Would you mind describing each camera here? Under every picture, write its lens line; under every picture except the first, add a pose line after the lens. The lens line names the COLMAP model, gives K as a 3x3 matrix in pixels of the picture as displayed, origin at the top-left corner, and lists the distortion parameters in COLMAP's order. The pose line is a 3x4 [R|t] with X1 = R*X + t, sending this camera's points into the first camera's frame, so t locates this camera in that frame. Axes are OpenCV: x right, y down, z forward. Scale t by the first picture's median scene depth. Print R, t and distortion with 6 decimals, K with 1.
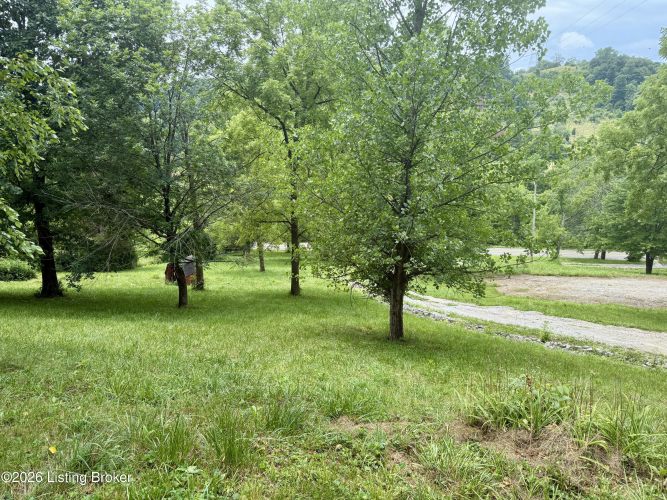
lens RADIAL K [[468.7, 0, 331.6], [0, 468.7, 246.2], [0, 0, 1]] dist [0.063444, -0.081951]
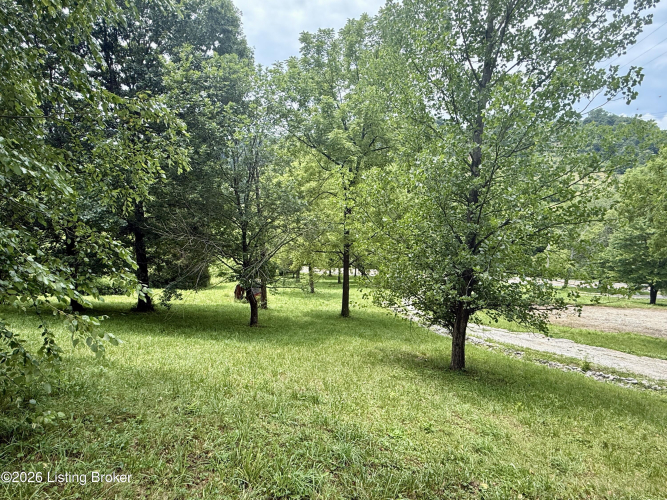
lens RADIAL K [[382.1, 0, 328.2], [0, 382.1, 255.4], [0, 0, 1]] dist [-0.000276, 0.001704]
pose [[0.996575, 0.022751, -0.079496, -0.080761], [-0.025618, 0.999051, -0.035231, -0.017445], [0.078619, 0.037147, 0.996212, 0.099637]]
